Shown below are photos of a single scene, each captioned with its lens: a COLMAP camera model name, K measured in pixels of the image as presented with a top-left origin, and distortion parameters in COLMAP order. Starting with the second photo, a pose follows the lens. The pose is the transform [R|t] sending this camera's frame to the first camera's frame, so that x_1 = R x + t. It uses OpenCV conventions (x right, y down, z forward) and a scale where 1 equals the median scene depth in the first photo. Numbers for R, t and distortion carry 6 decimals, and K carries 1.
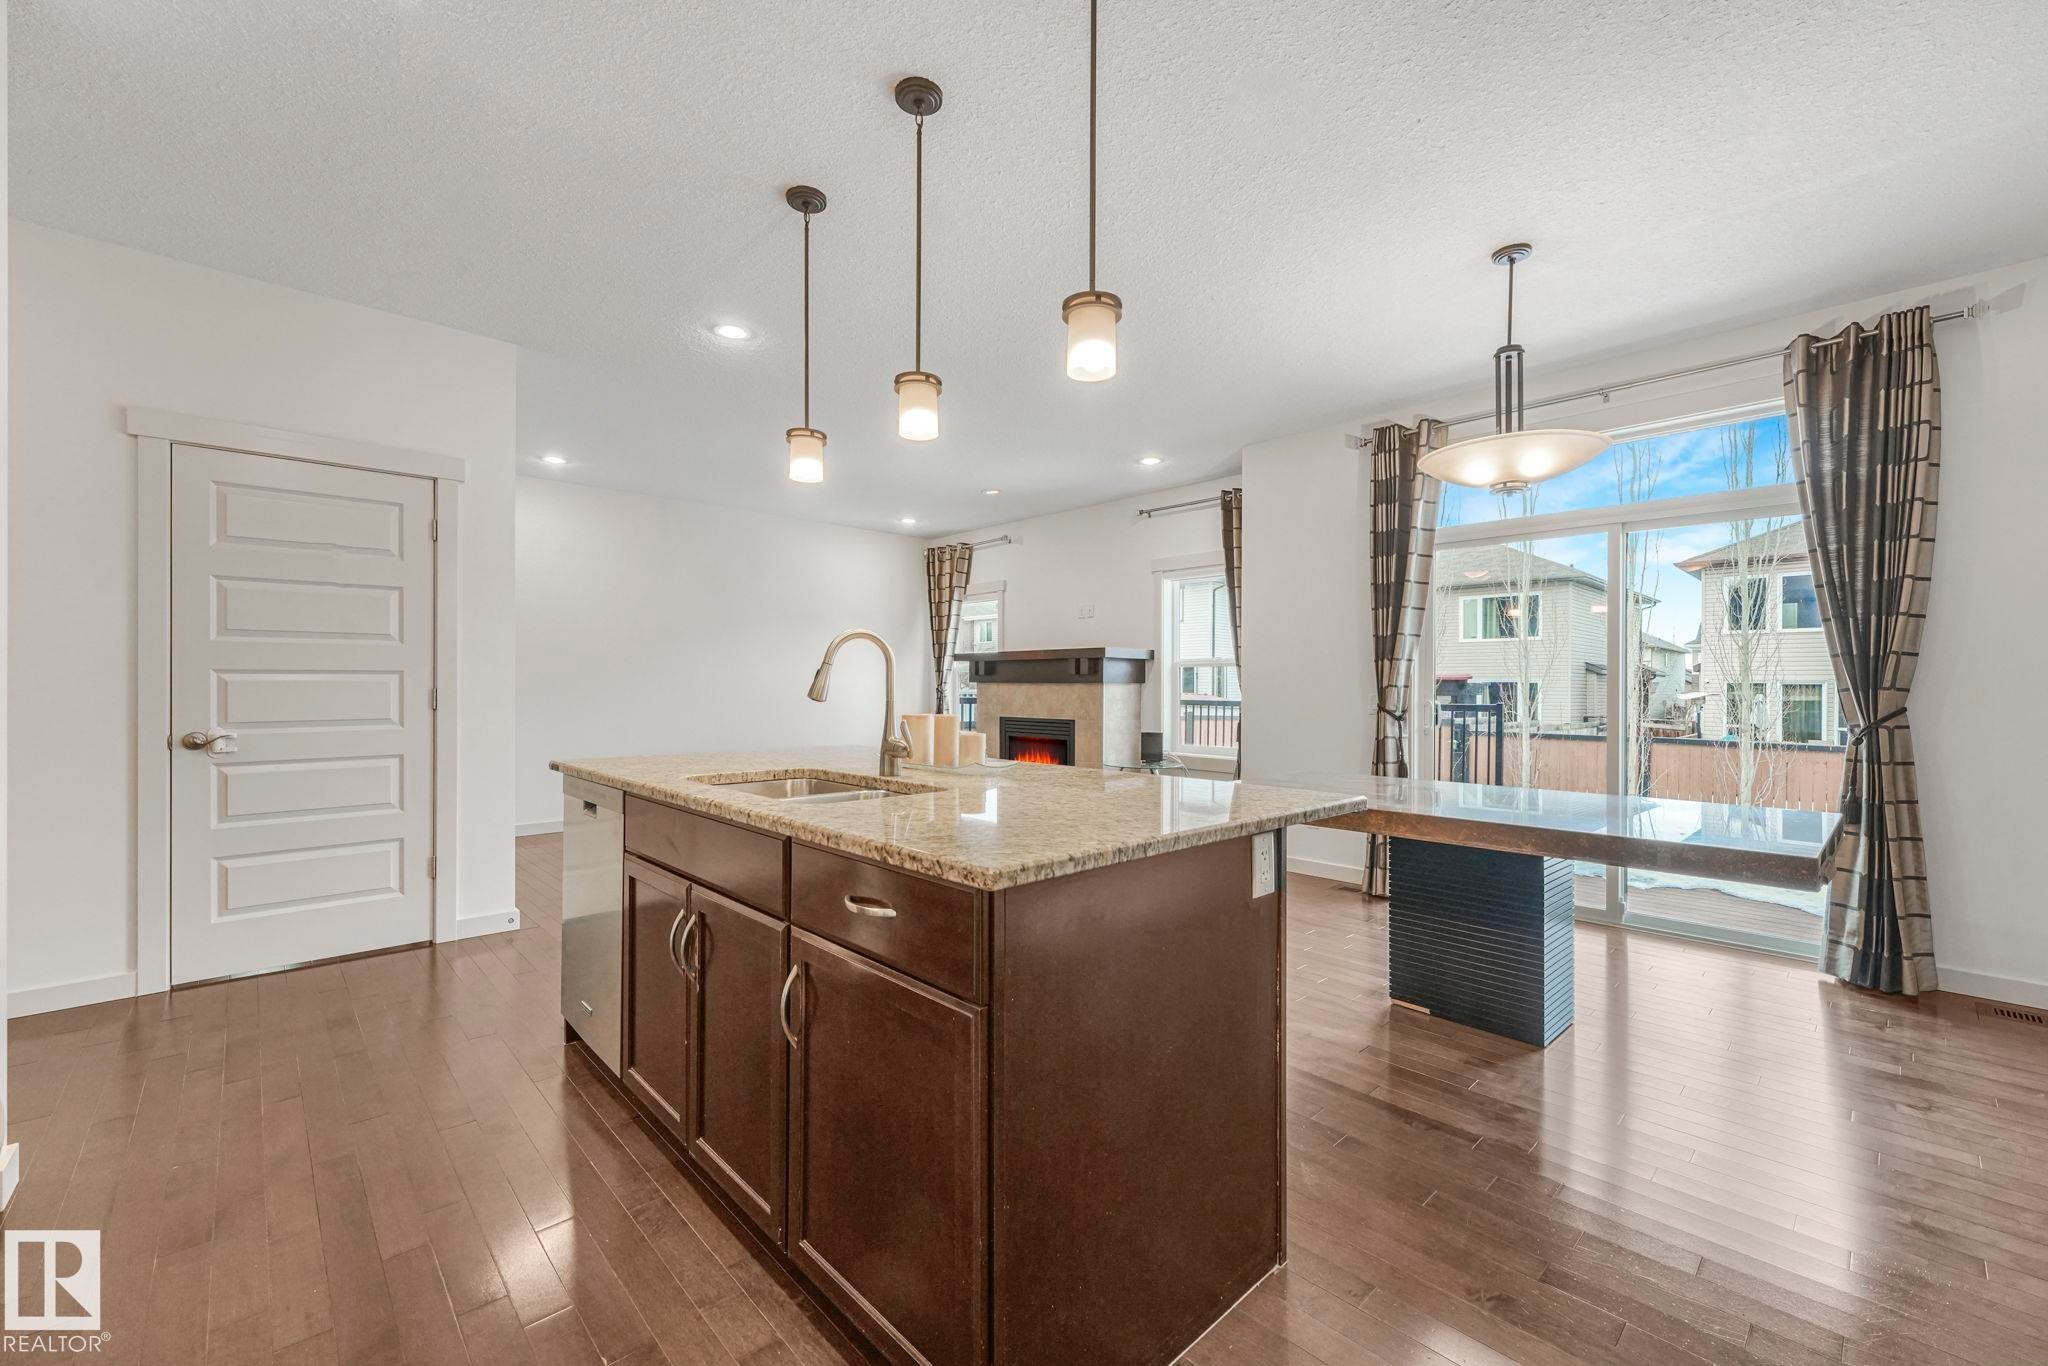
lens RADIAL K [[831.6, 0, 1012.8], [0, 831.6, 694.0], [0, 0, 1]] dist [-0.001651, -0.000821]
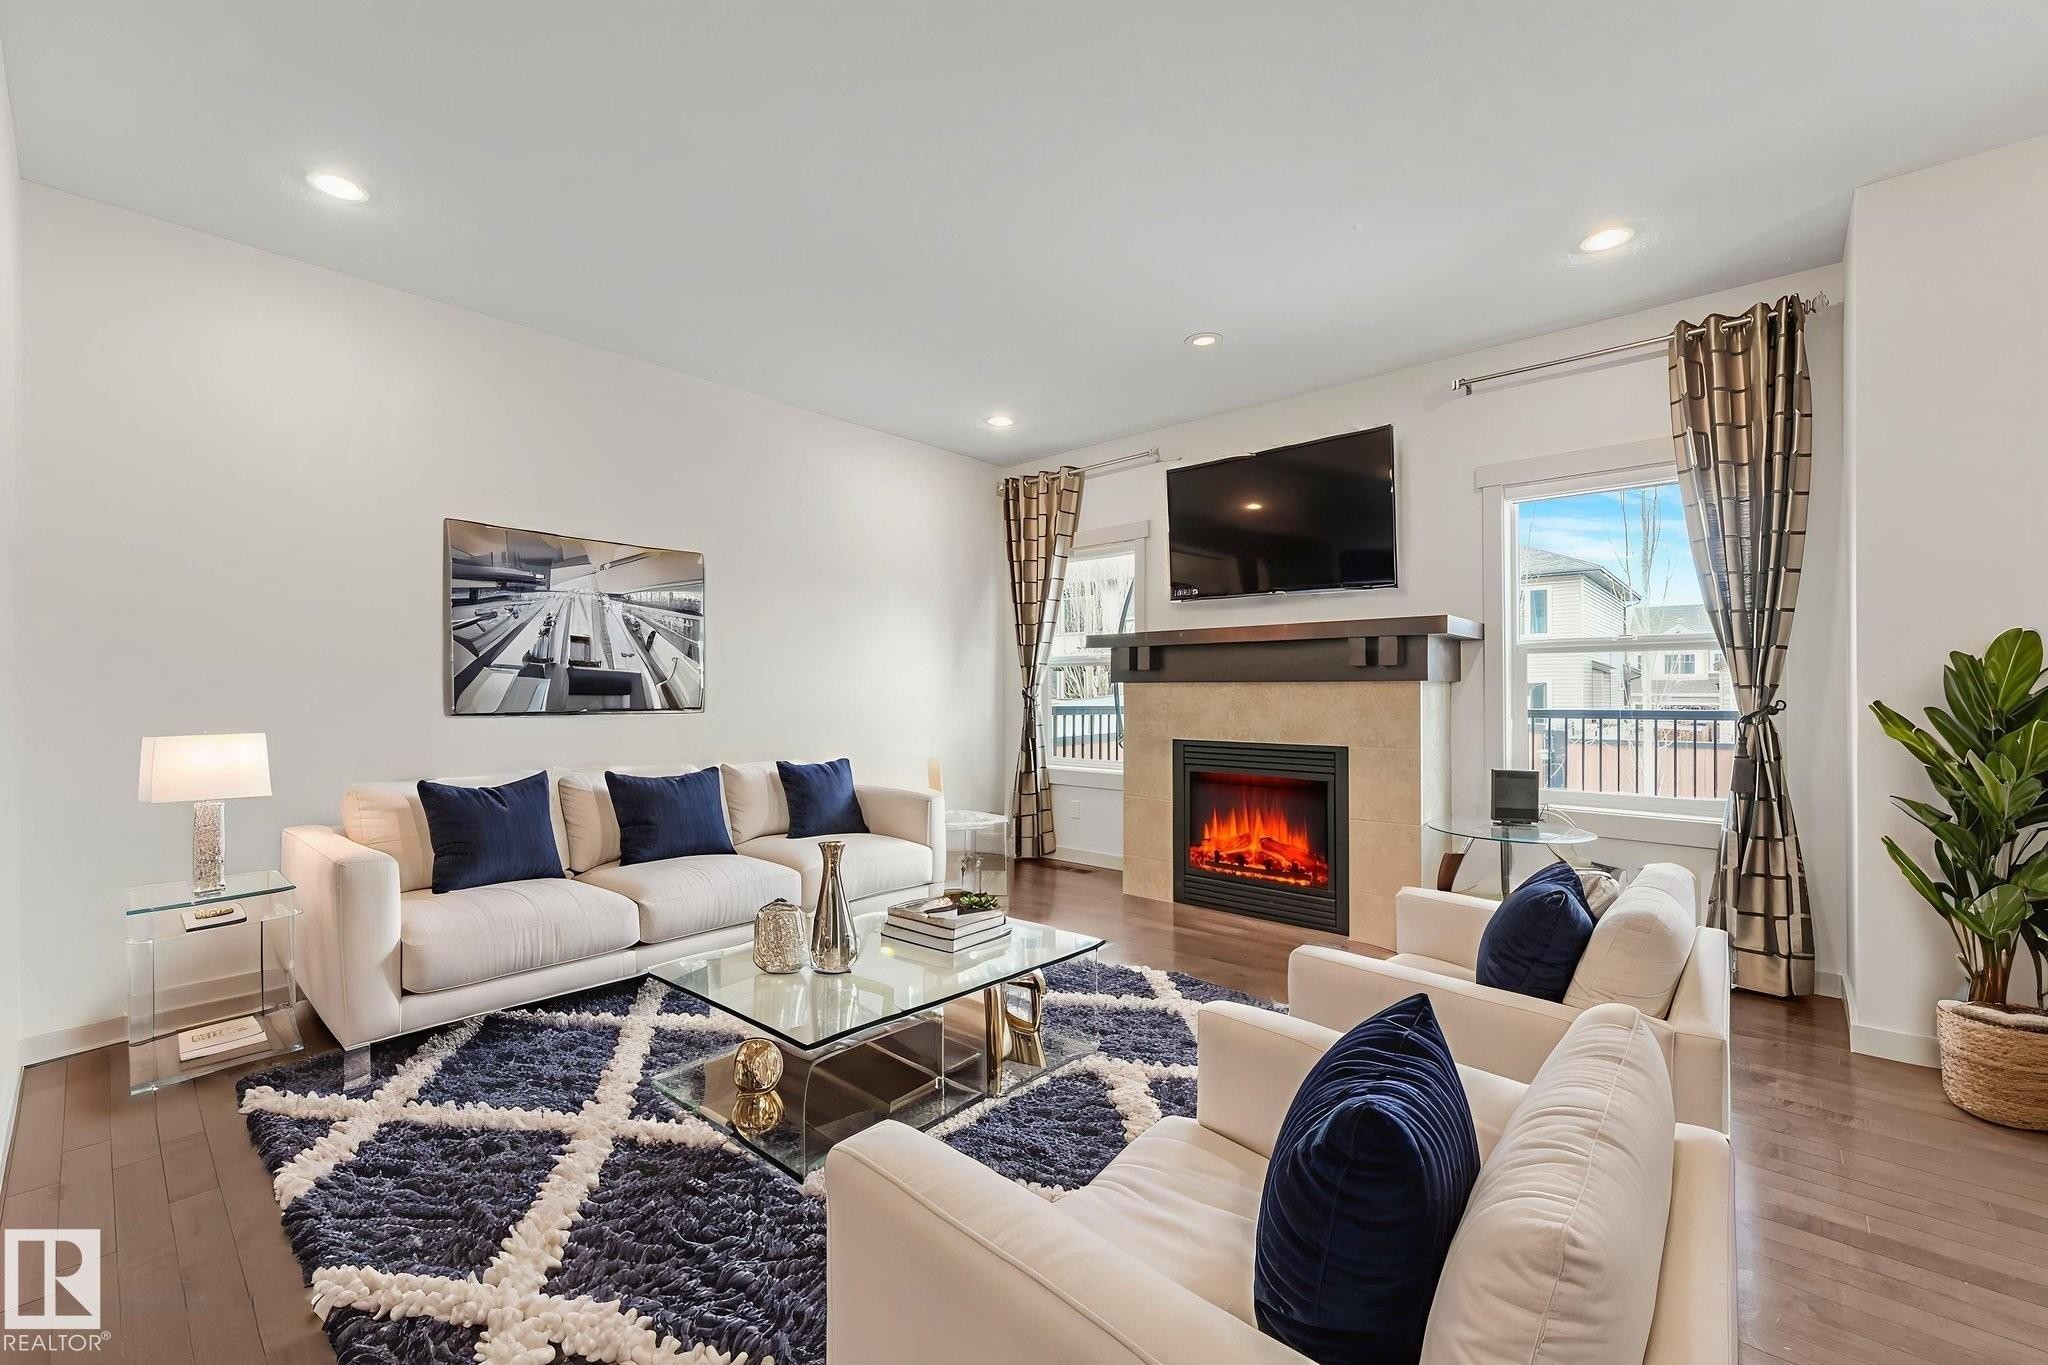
lens RADIAL K [[831.6, 0, 1025.5], [0, 831.6, 680.5], [0, 0, 1]] dist [-0.001651, -0.000821]
pose [[0.994883, -0.004580, 0.100927, -0.167572], [0.006541, 0.999796, -0.019108, -0.003971], [-0.100819, 0.019671, 0.994710, 0.382327]]
